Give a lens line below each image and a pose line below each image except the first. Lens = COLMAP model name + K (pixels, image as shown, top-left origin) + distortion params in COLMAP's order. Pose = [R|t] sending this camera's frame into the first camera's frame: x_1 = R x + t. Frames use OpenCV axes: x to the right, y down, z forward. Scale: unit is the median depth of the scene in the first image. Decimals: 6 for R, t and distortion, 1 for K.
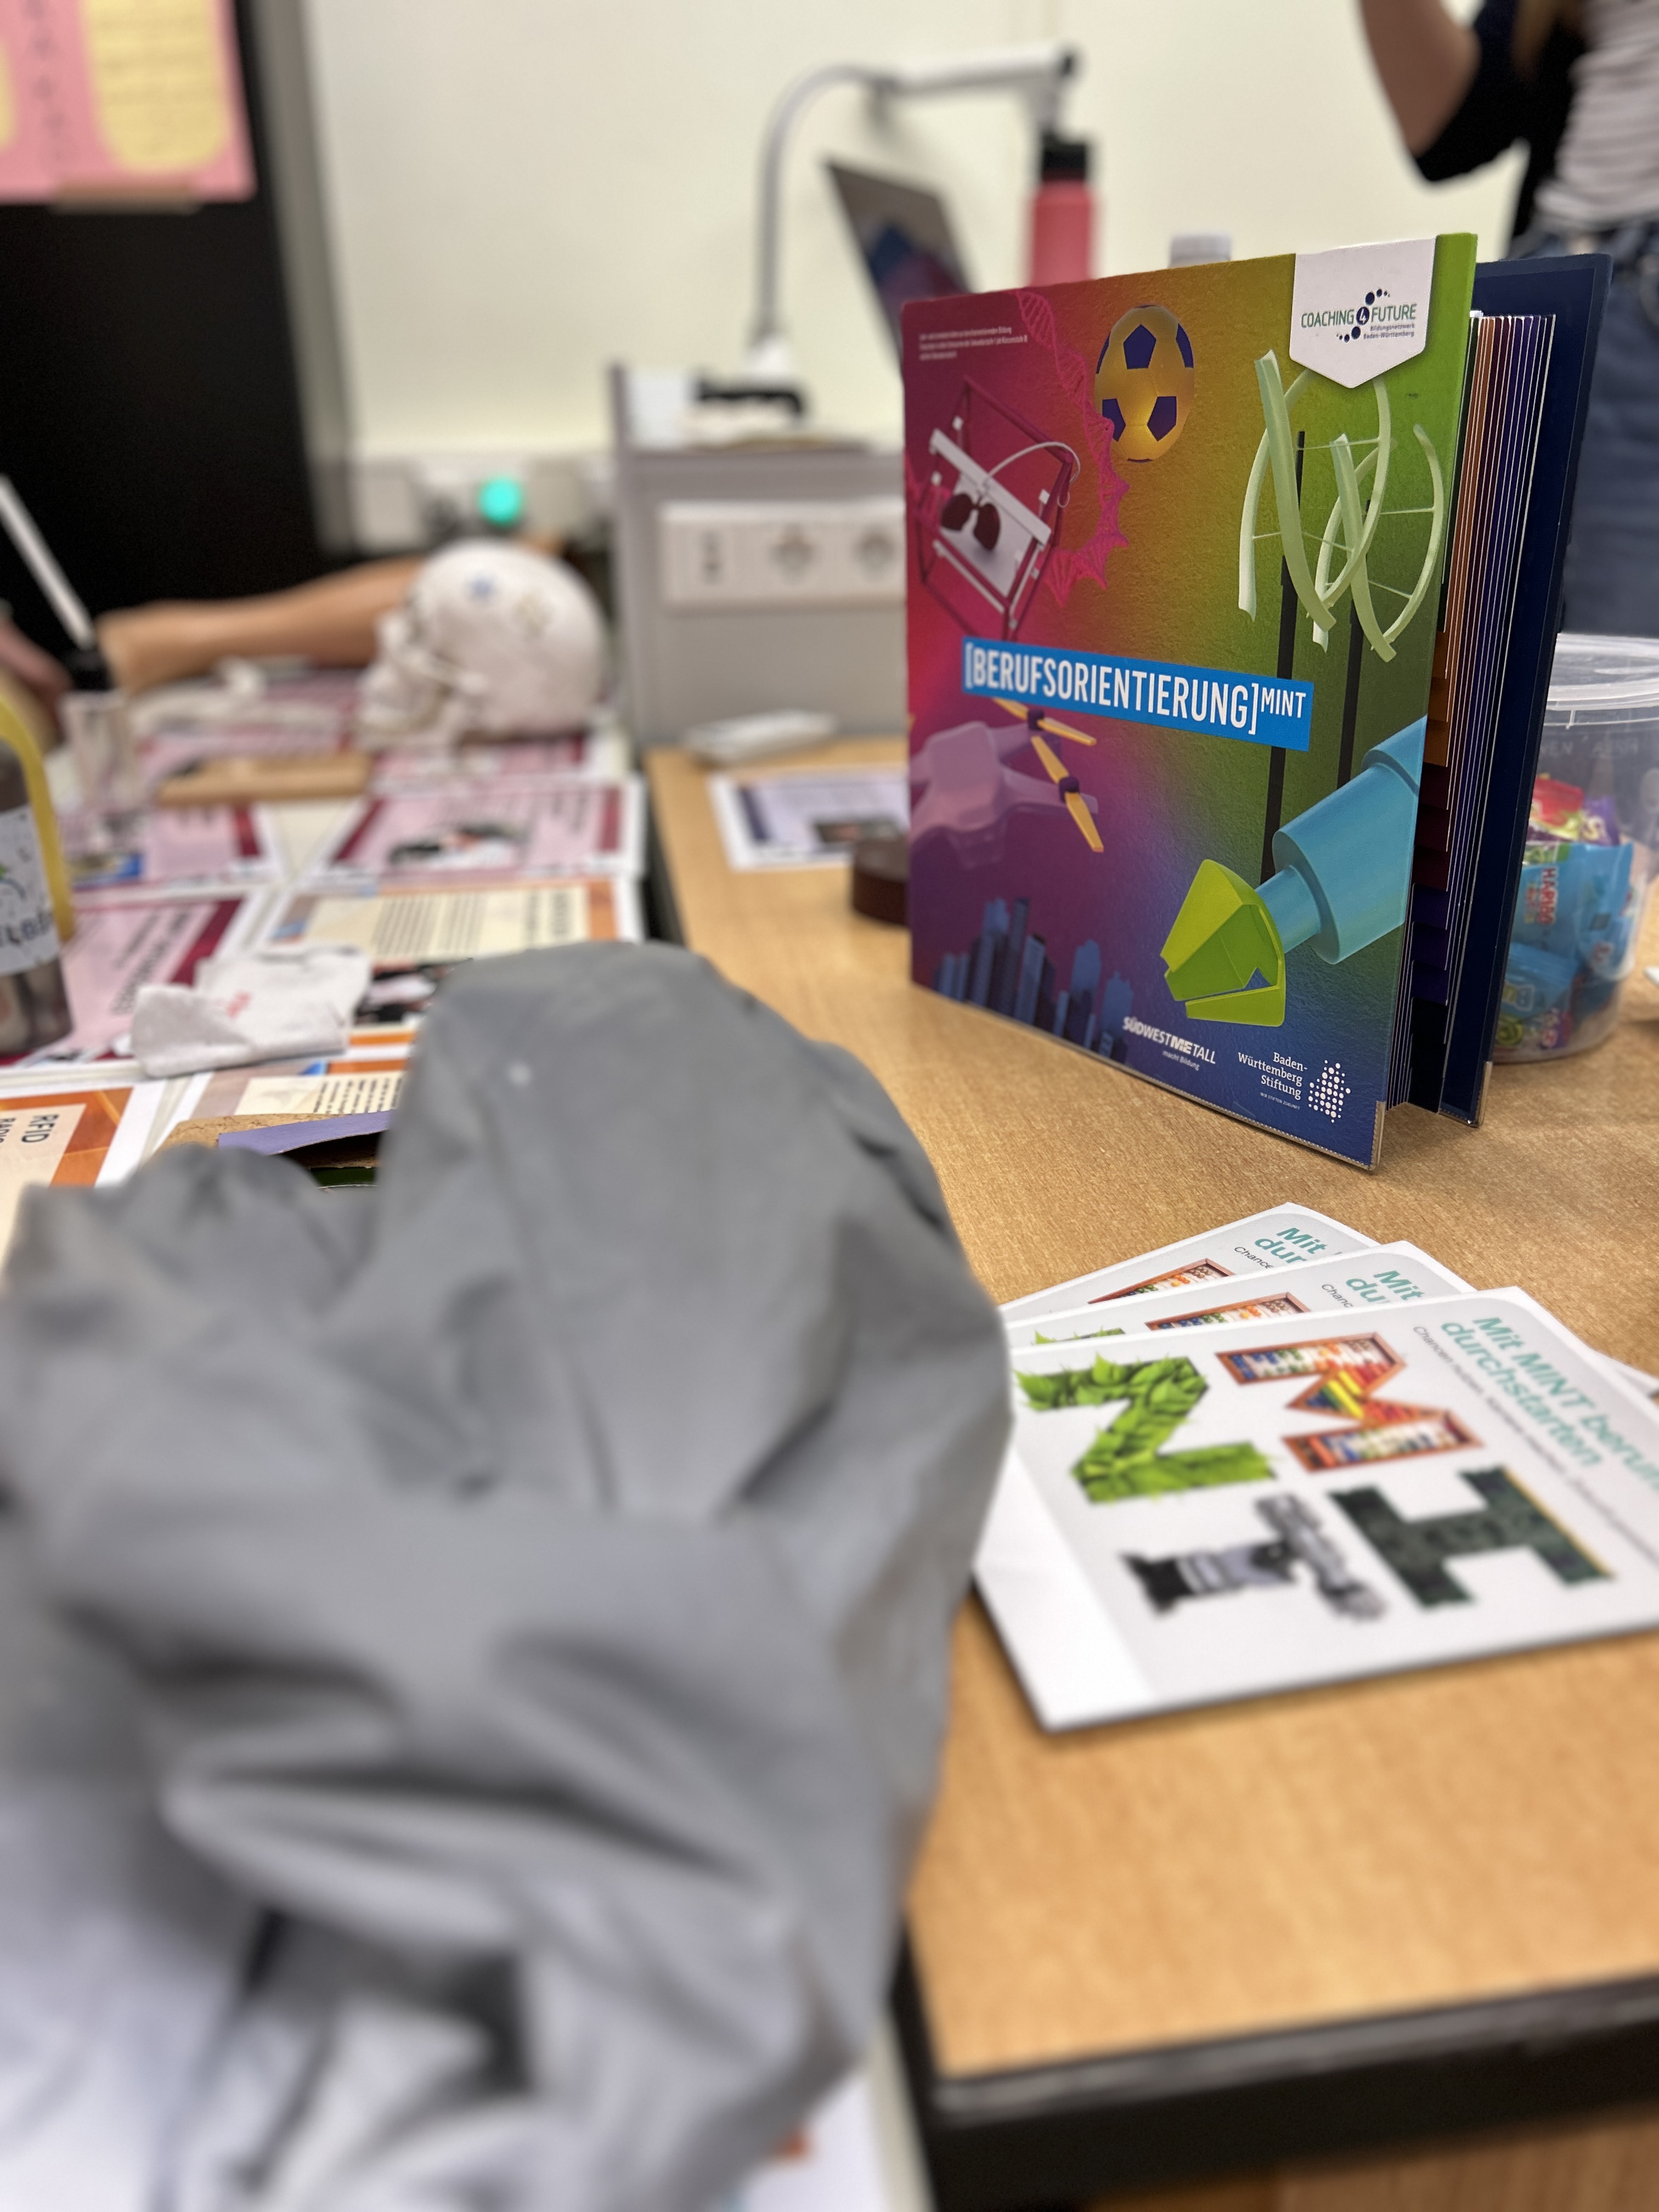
lens RADIAL K [[1682.5, 0, 831.9], [0, 1682.5, 1104.7], [0, 0, 1]] dist [-0.000561, -0.001107]
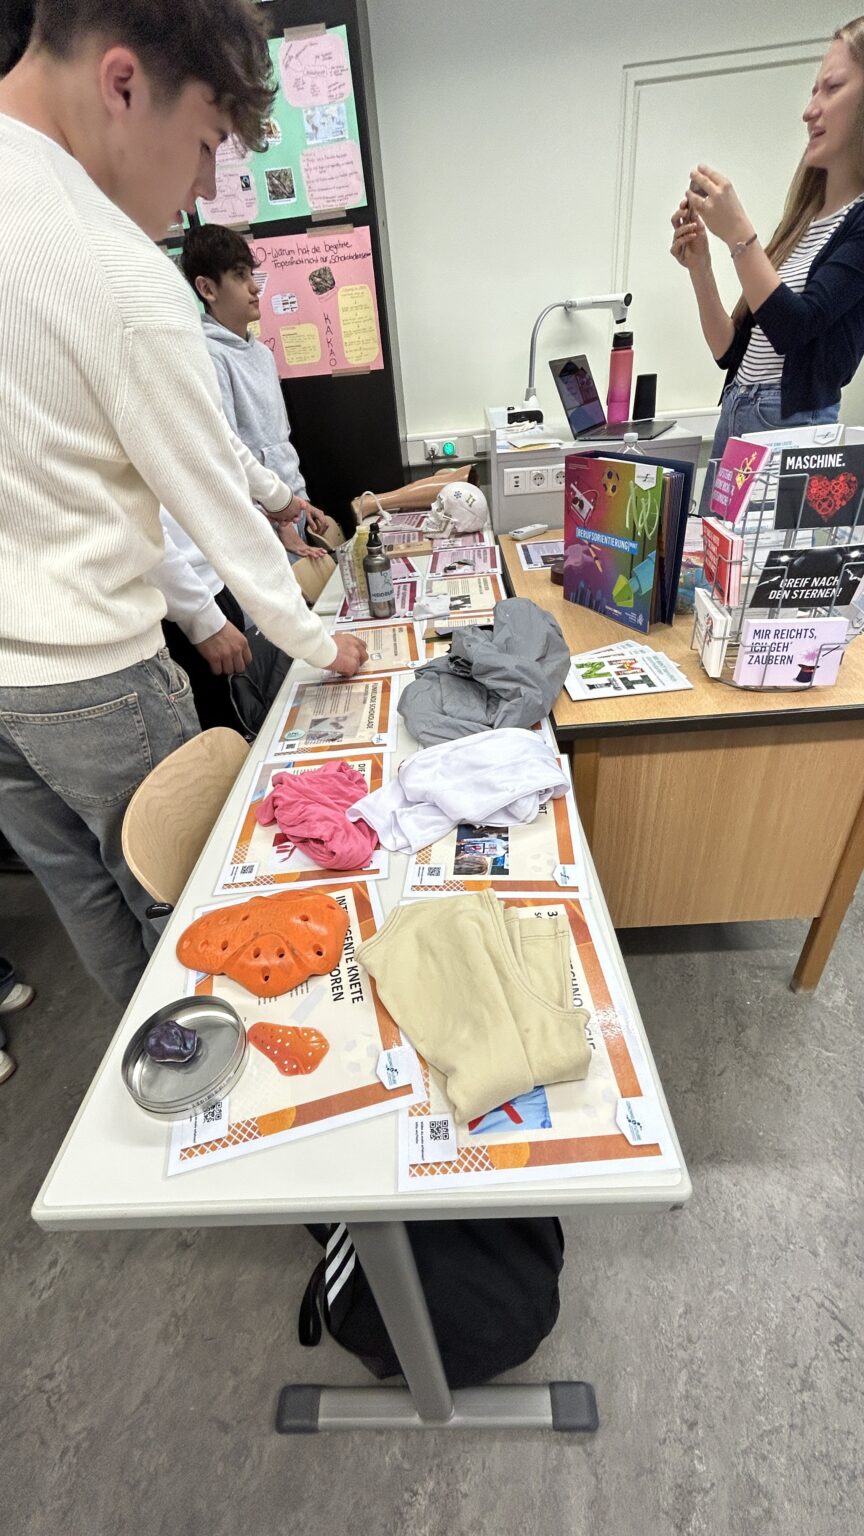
lens RADIAL K [[627.7, 0, 428.8], [0, 627.7, 768.2], [0, 0, 1]] dist [-0.001133, -0.000095]
pose [[0.984886, 0.027011, -0.171082, -0.012657], [0.007712, 0.979946, 0.199113, 0.046202], [0.173029, -0.197423, 0.964927, -1.000049]]
